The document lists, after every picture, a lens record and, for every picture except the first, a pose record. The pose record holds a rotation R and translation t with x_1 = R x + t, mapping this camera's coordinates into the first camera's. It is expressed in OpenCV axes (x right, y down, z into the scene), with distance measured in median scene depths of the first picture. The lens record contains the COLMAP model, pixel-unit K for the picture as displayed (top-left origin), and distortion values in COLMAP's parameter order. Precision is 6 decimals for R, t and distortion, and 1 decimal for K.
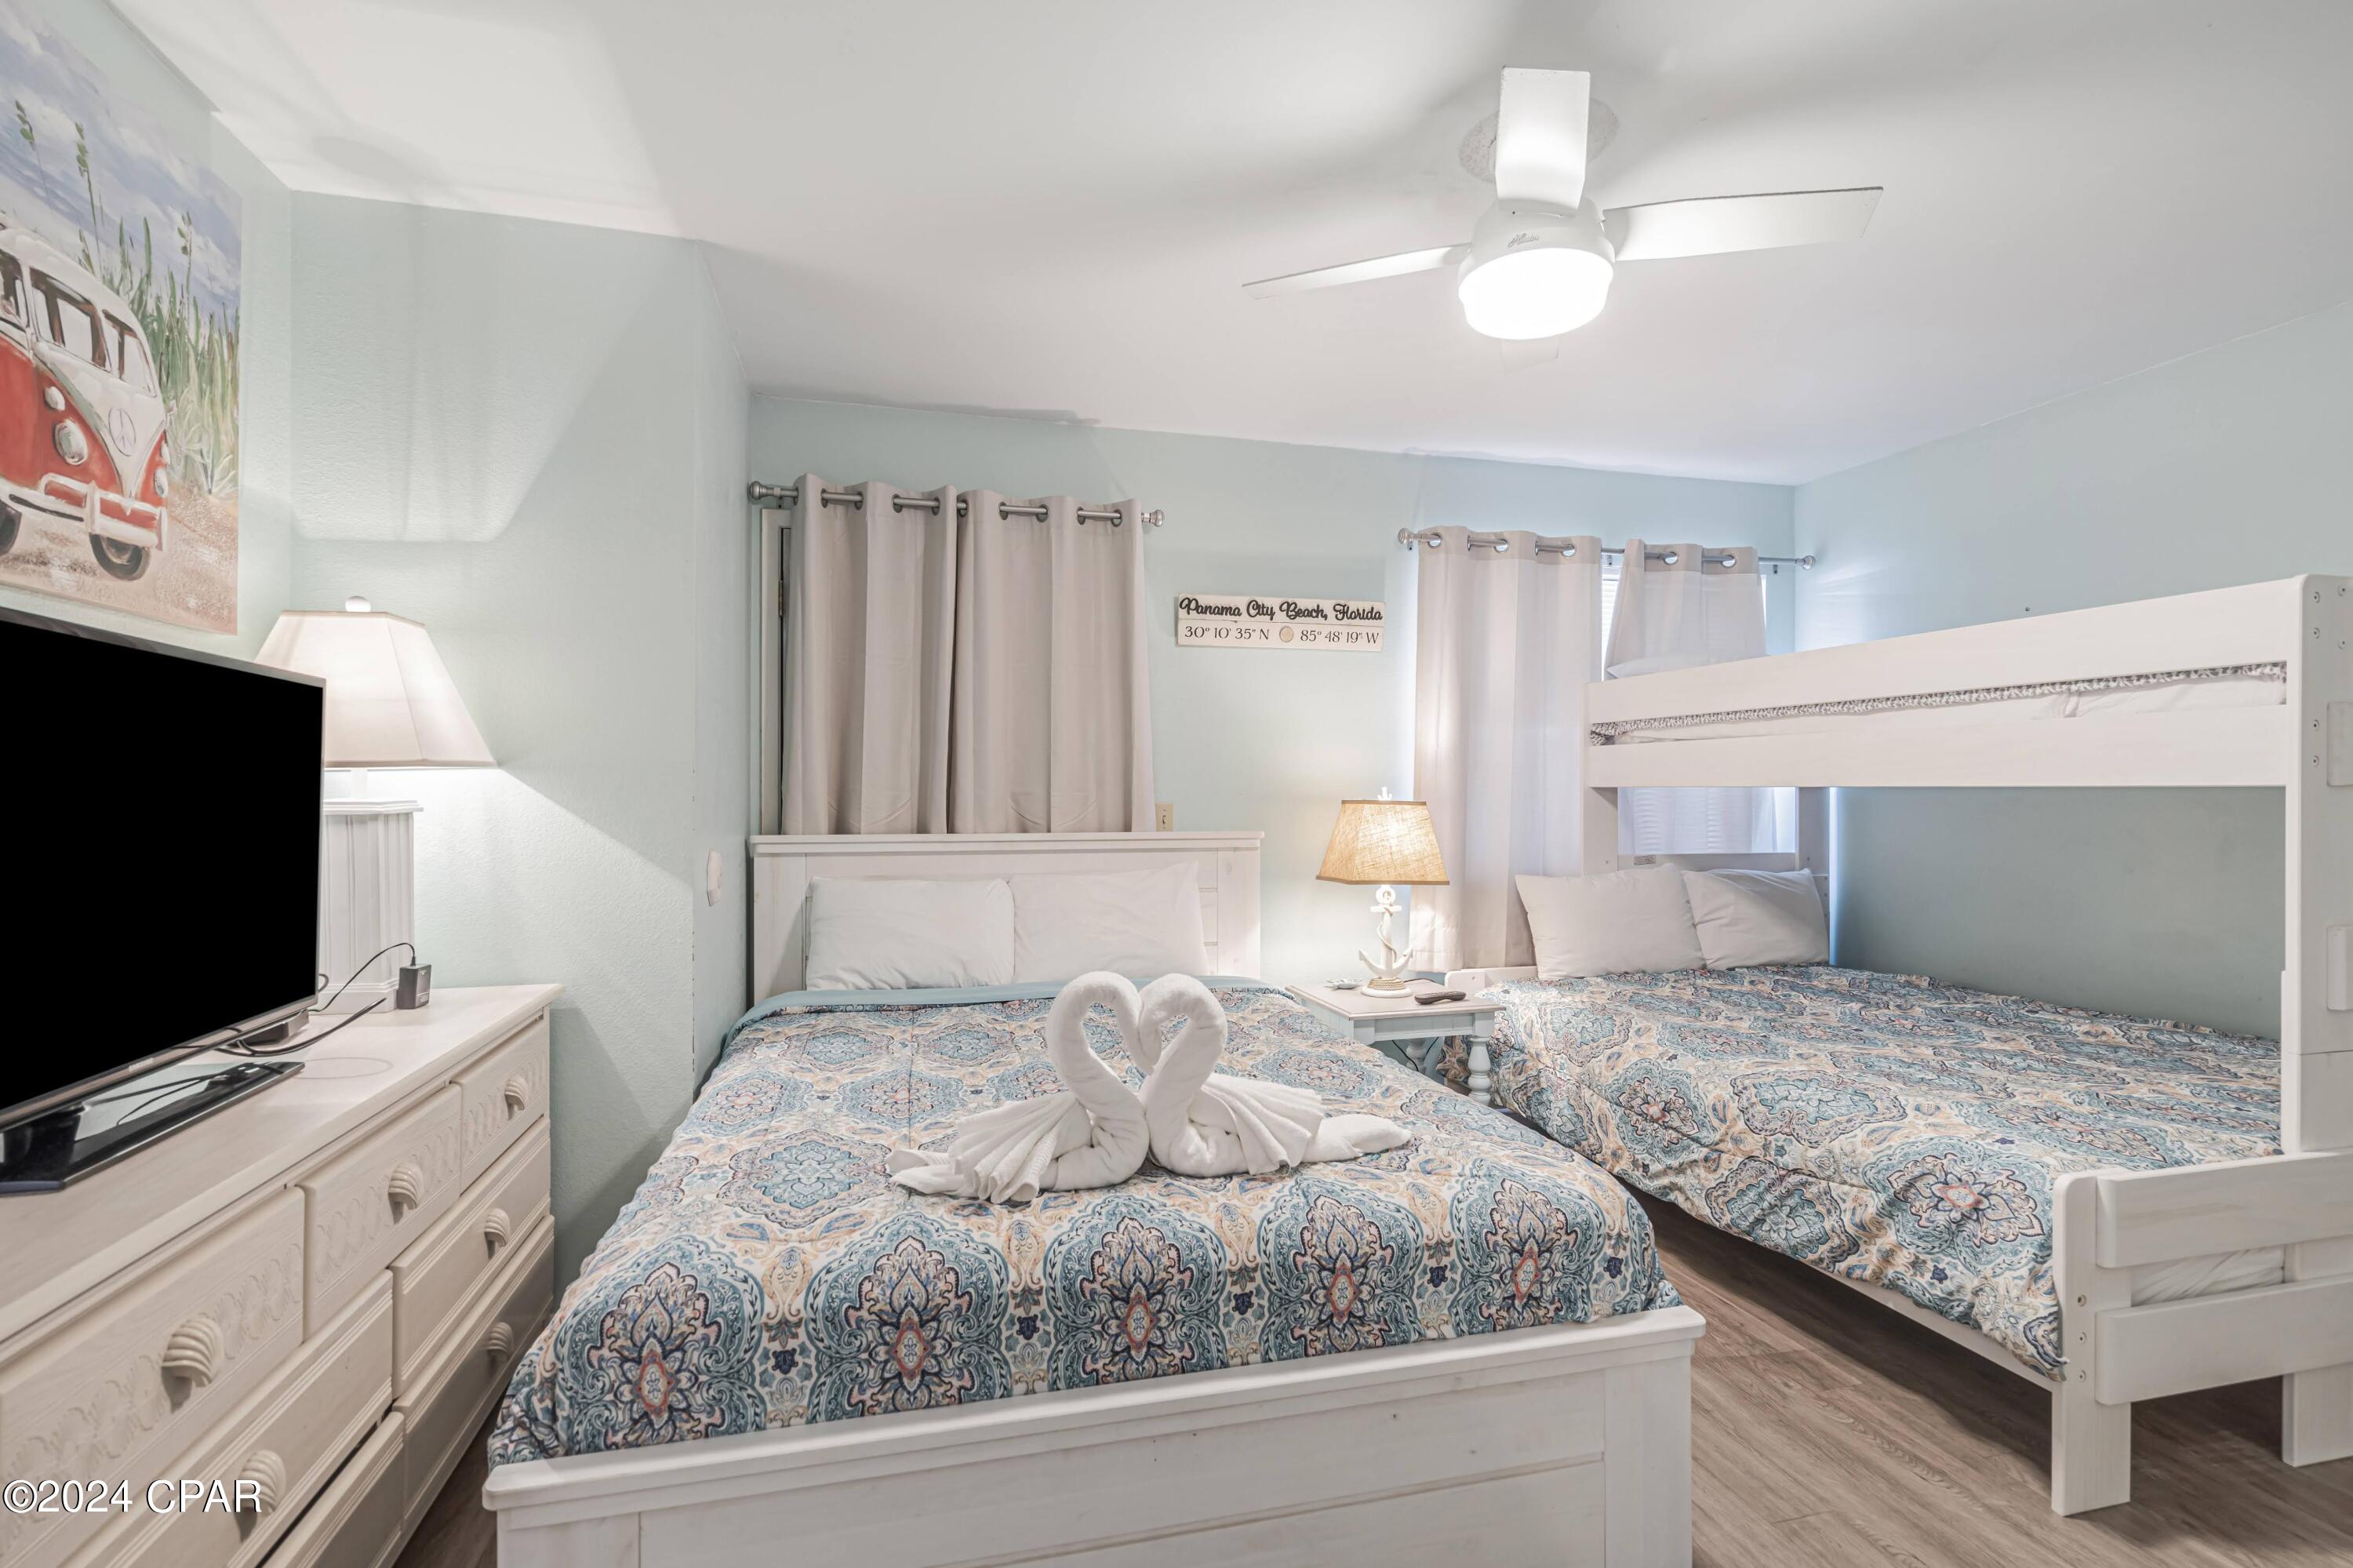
lens RADIAL K [[1072.1, 0, 1177.6], [0, 1072.1, 790.0], [0, 0, 1]] dist [-0.010131, 0.006361]
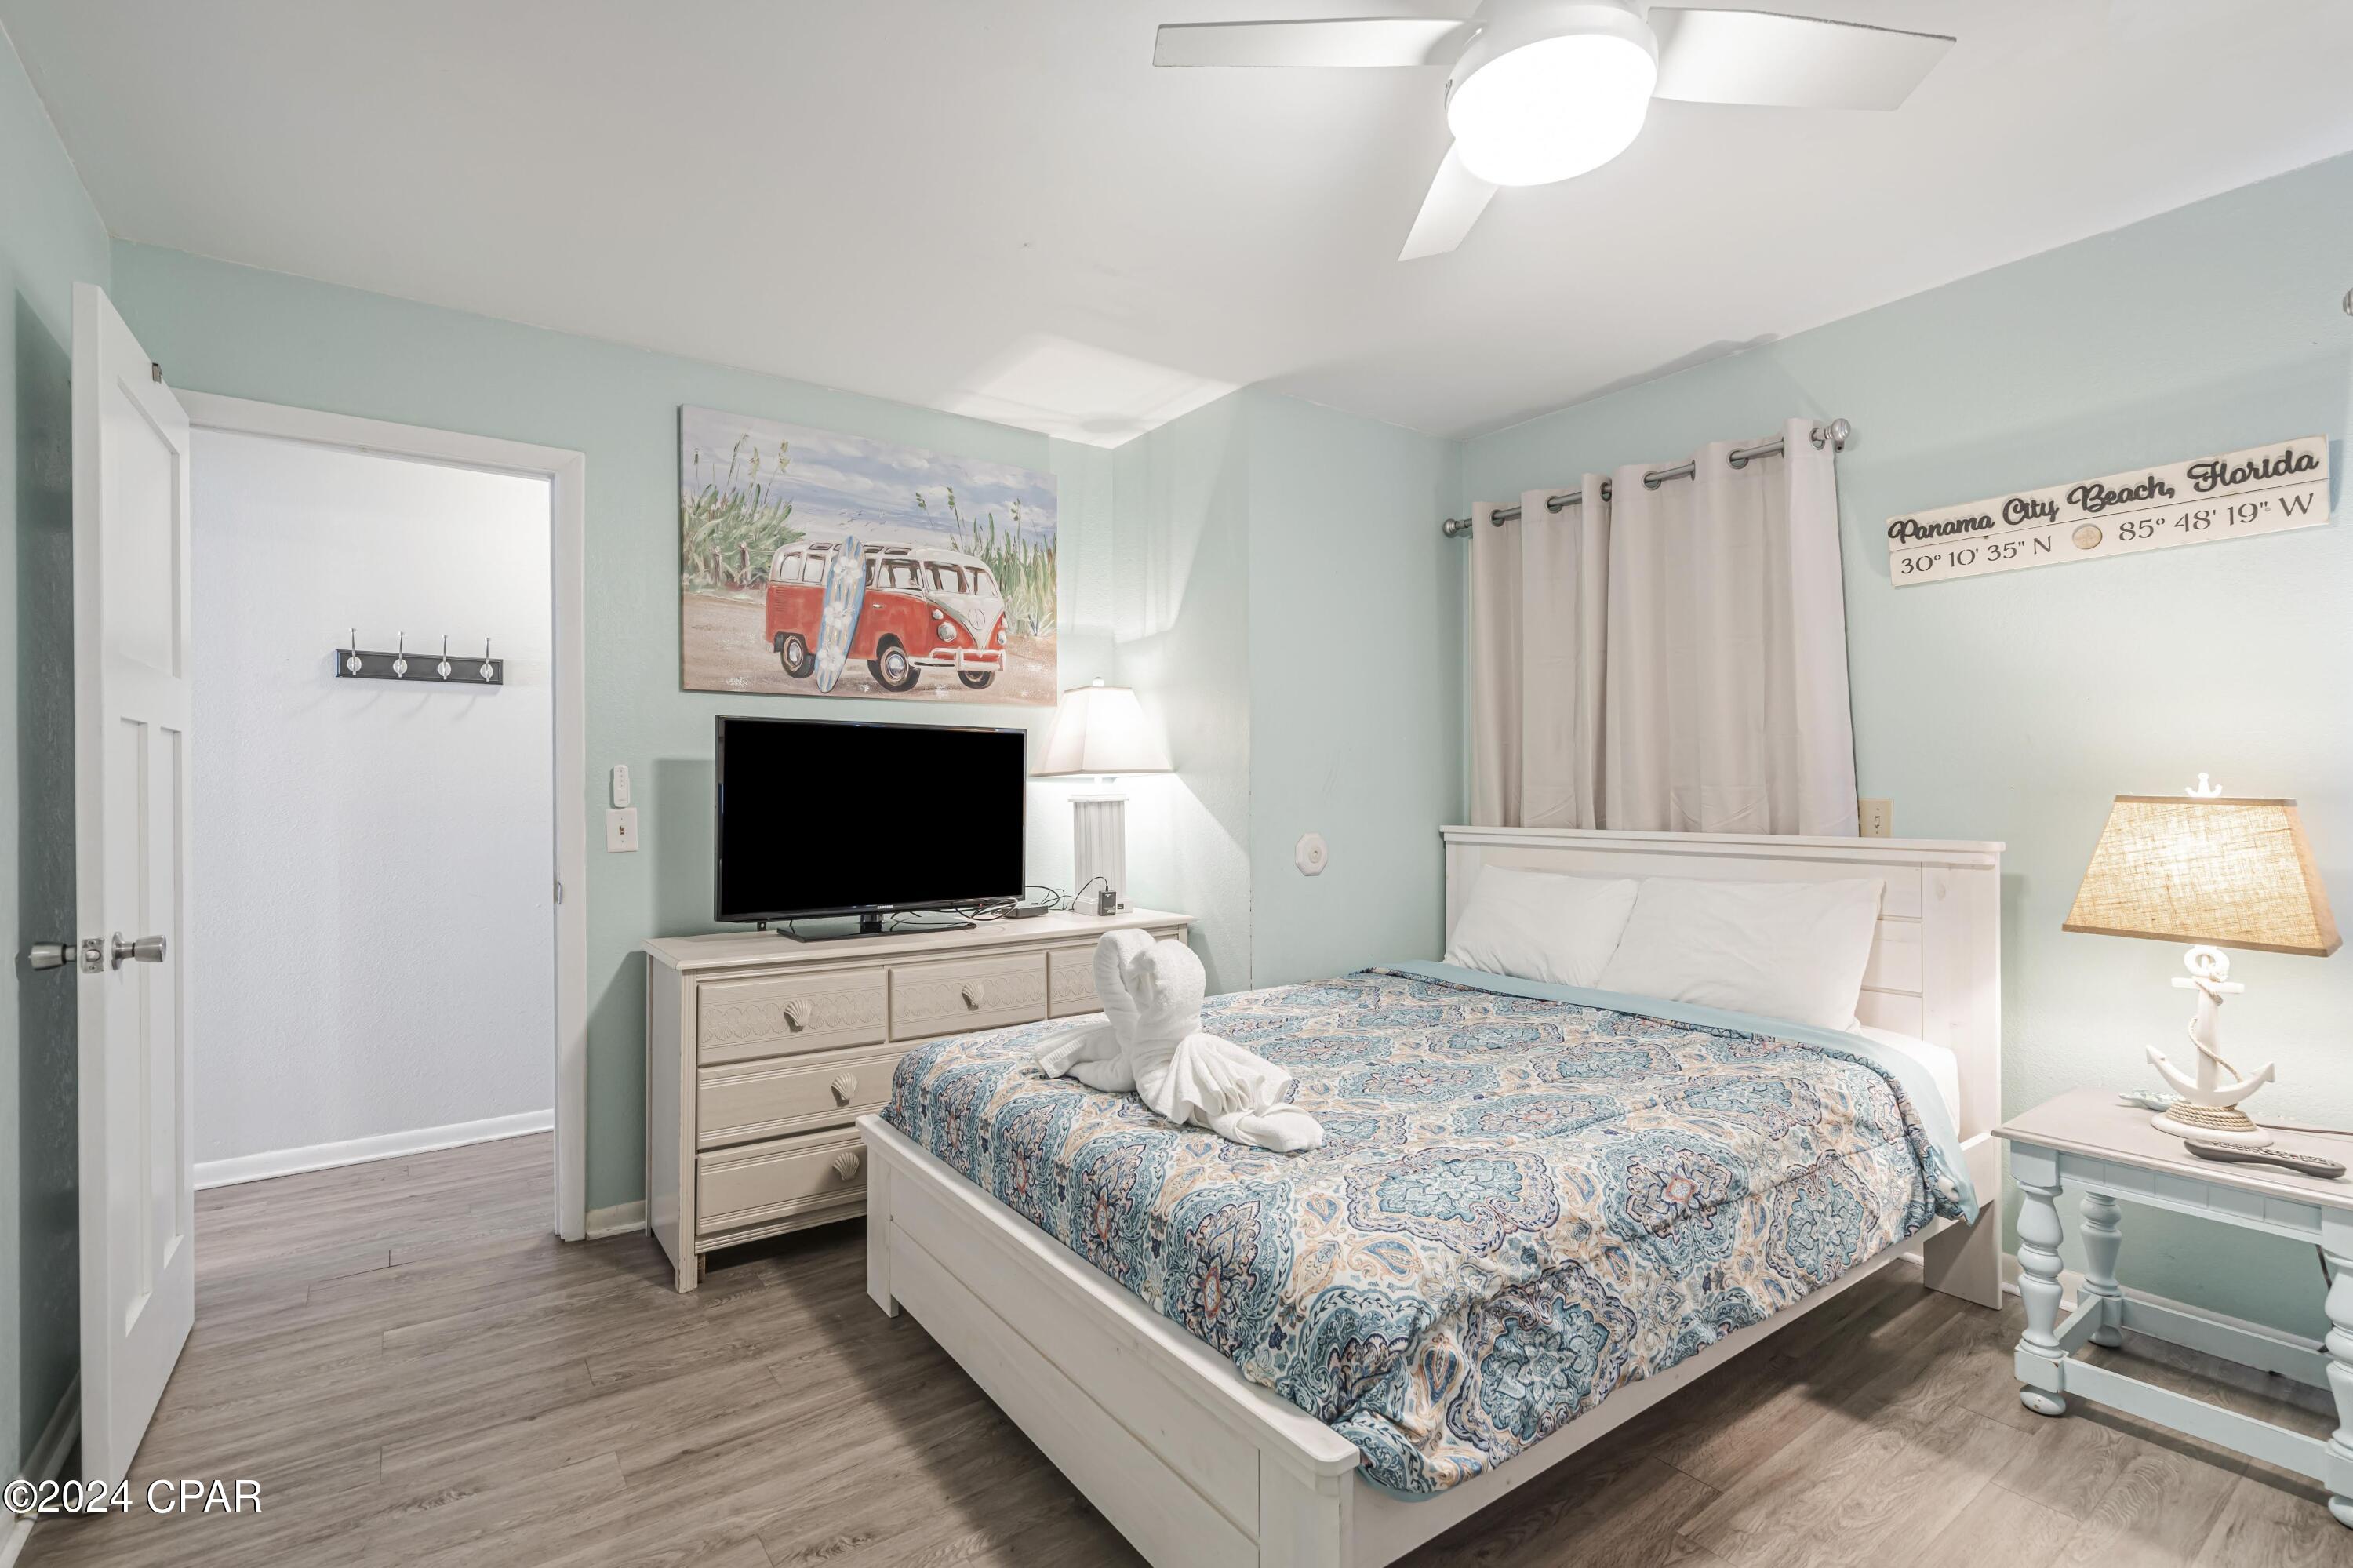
lens RADIAL K [[1079.0, 0, 1182.0], [0, 1079.0, 788.4], [0, 0, 1]] dist [0.001061, 0.000661]
pose [[0.363803, -0.004900, -0.931463, 0.952944], [0.005215, 0.999981, -0.003224, 0.007601], [0.931461, -0.003684, 0.363822, 0.495435]]
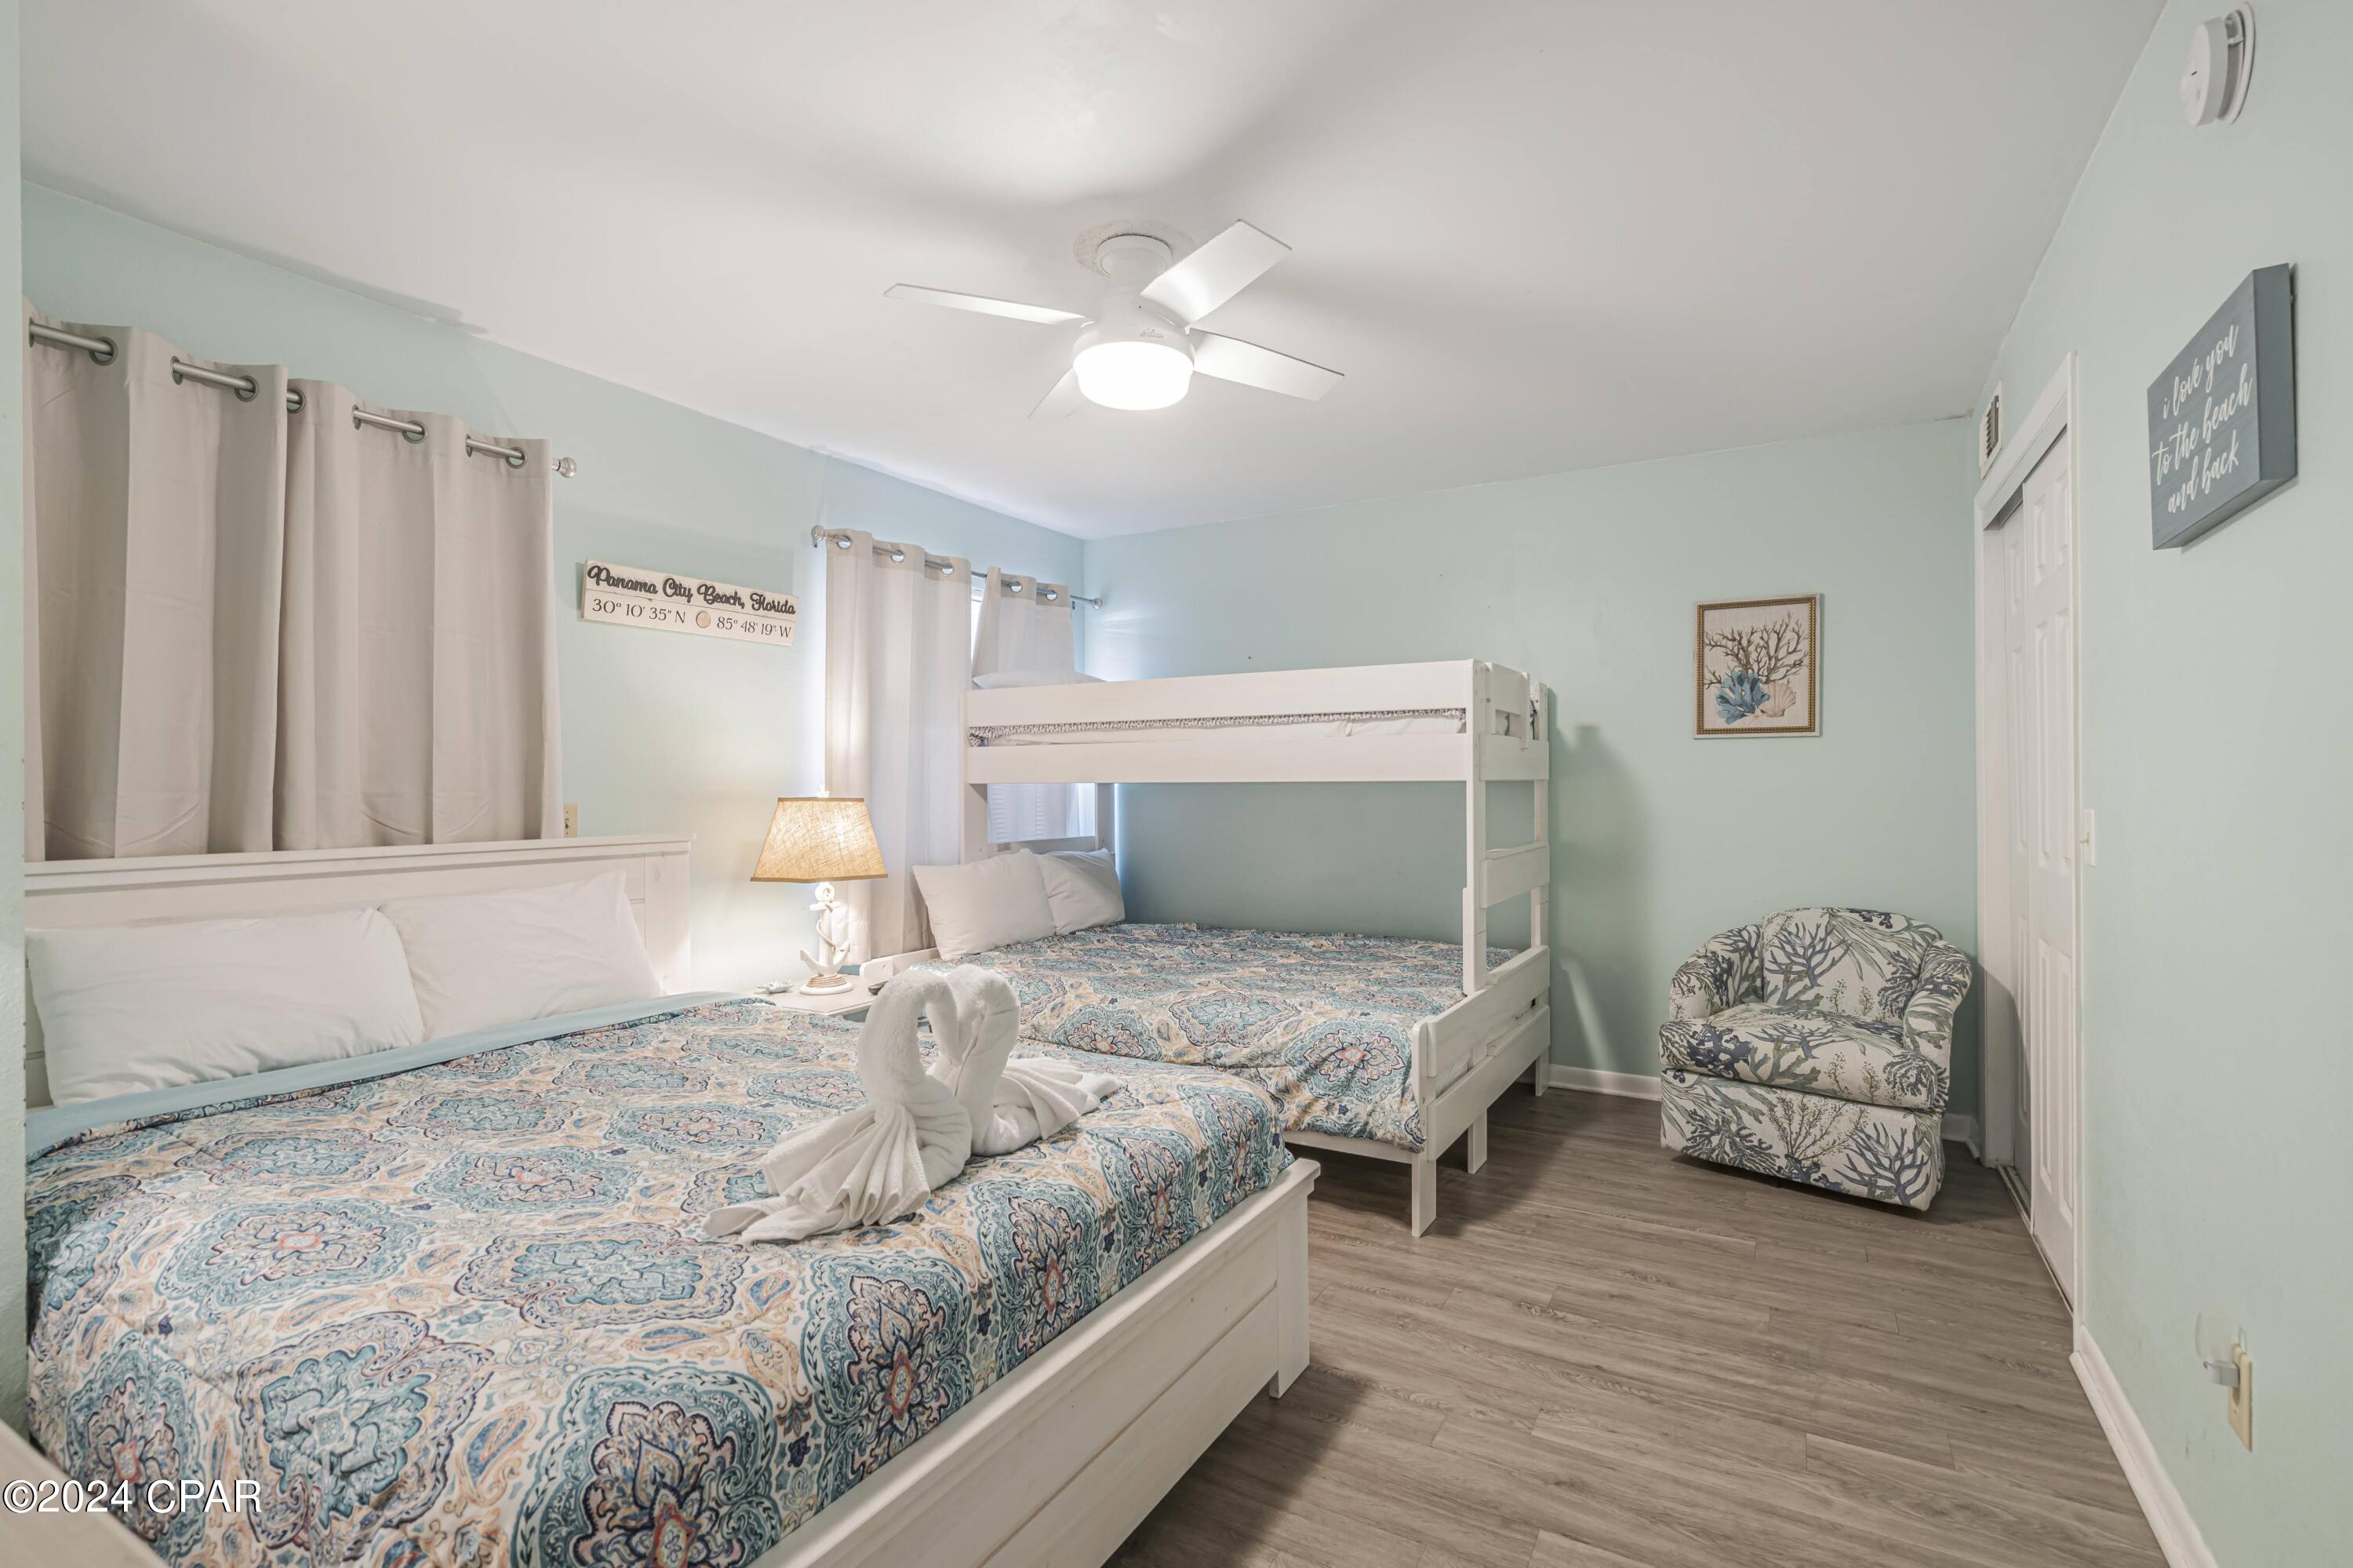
lens RADIAL K [[1068.6, 0, 1172.9], [0, 1068.6, 787.9], [0, 0, 1]] dist [0.001314, 0.000257]
pose [[0.705590, -0.006144, 0.708594, -0.503864], [0.006012, 0.999978, 0.002685, 0.000208], [-0.708595, 0.002365, 0.705611, 0.117991]]
